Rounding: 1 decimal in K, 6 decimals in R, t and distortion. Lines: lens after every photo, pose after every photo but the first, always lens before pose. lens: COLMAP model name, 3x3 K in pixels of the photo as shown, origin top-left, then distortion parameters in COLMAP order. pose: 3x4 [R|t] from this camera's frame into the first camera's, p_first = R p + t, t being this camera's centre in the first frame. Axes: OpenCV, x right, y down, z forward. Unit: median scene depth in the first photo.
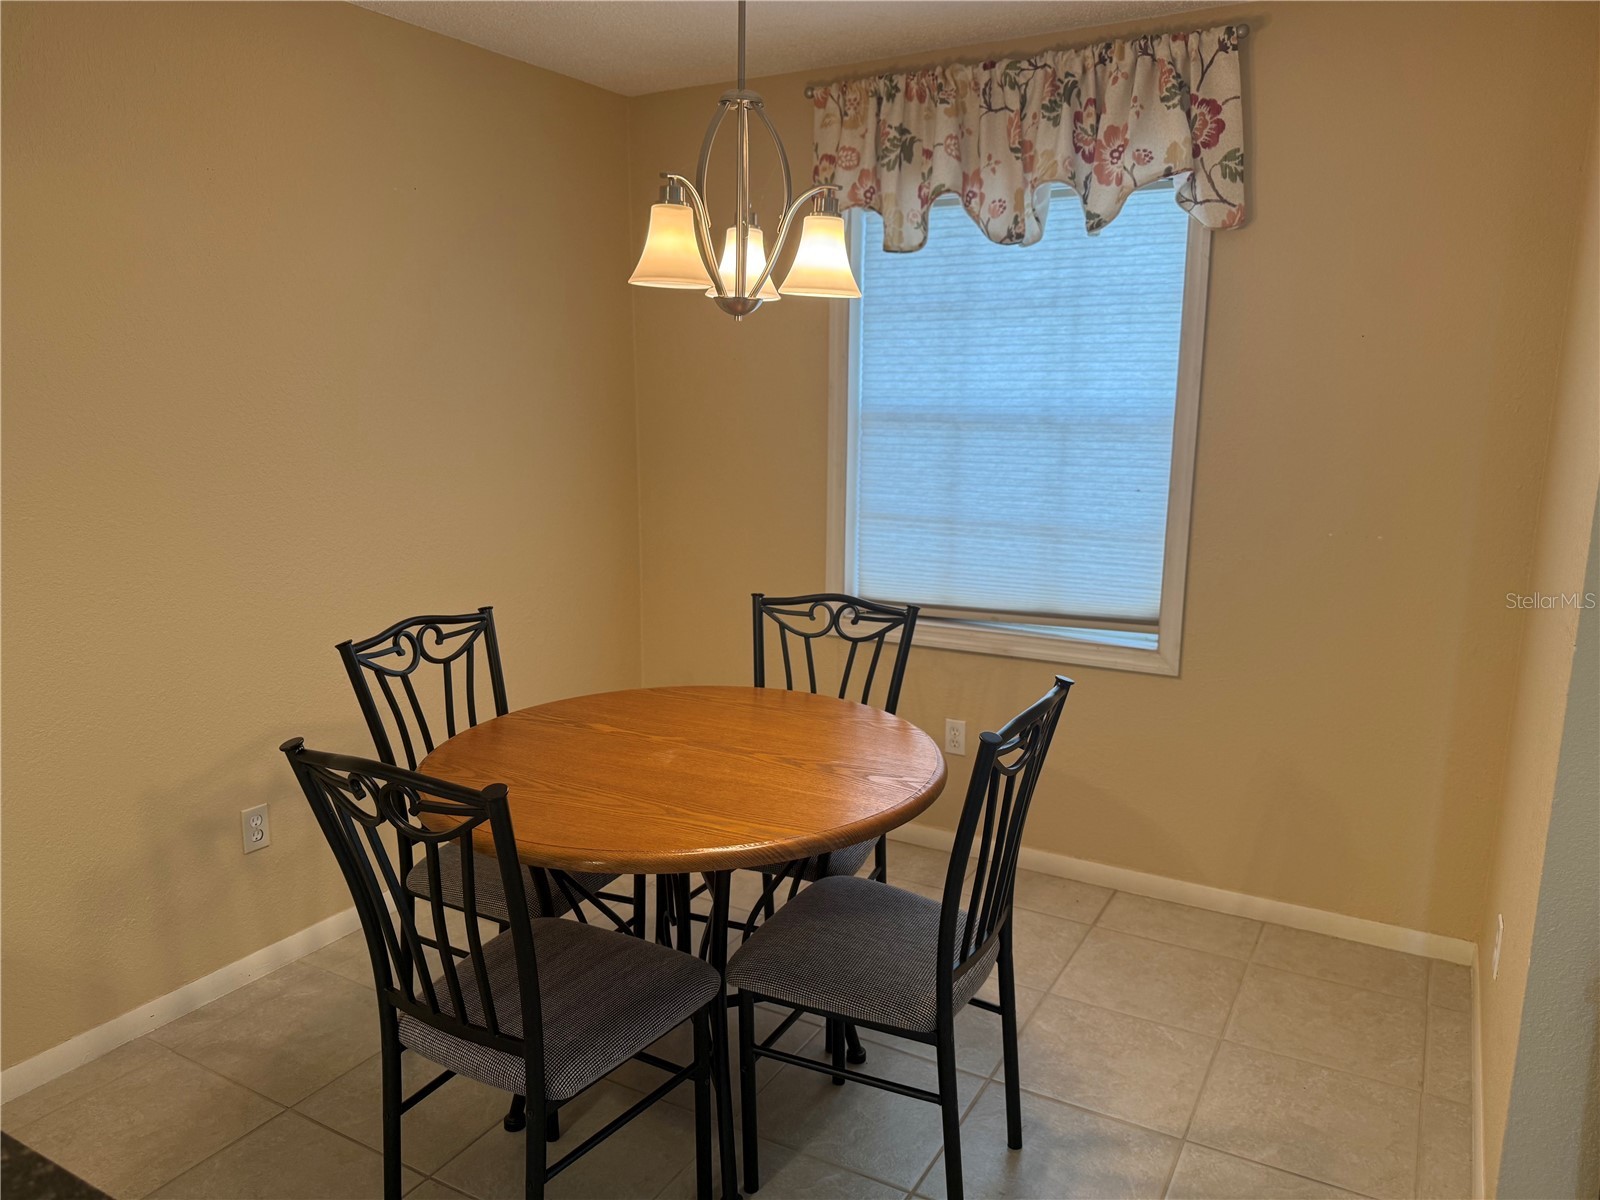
lens RADIAL K [[1129.8, 0, 828.7], [0, 1129.8, 614.7], [0, 0, 1]] dist [0.121212, -0.198299]
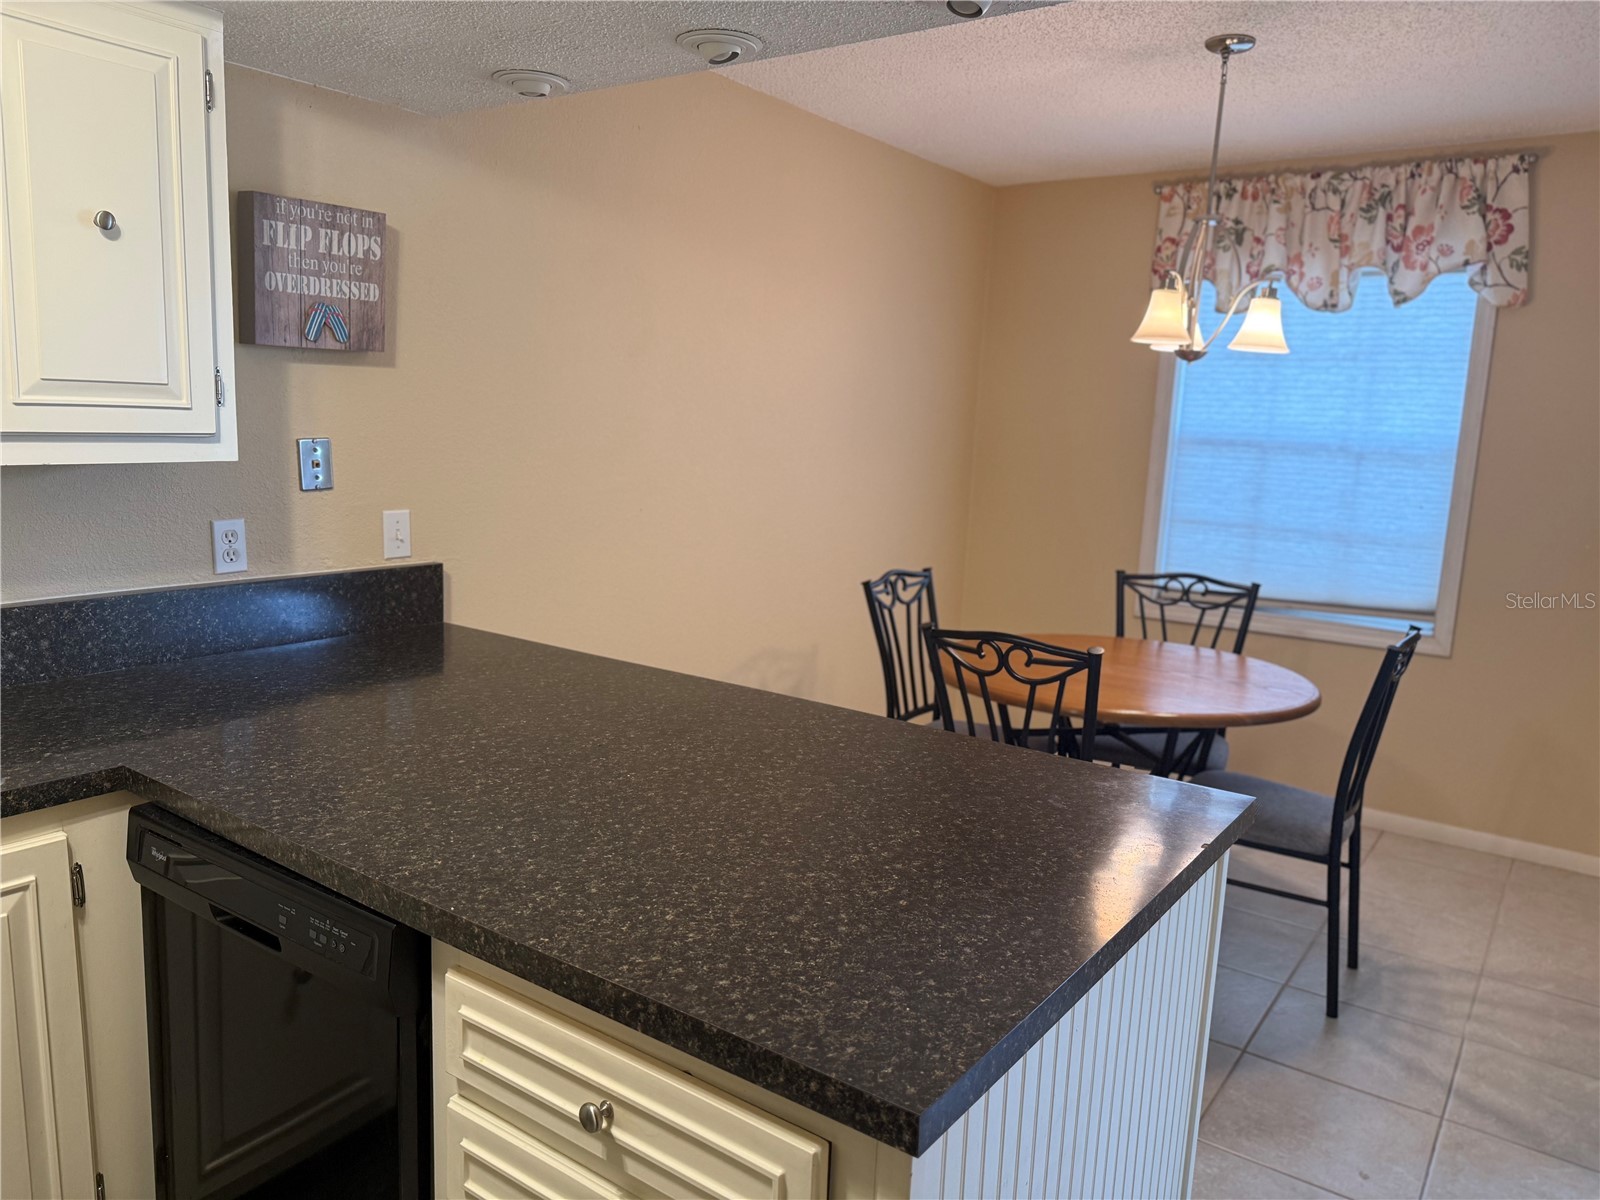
lens RADIAL K [[1158.8, 0, 800.3], [0, 1158.8, 607.9], [0, 0, 1]] dist [0.006377, -0.000807]
pose [[0.992802, 0.055887, -0.105924, -0.268600], [-0.059612, 0.997698, -0.032332, 0.084085], [0.103874, 0.038414, 0.993848, -0.338694]]
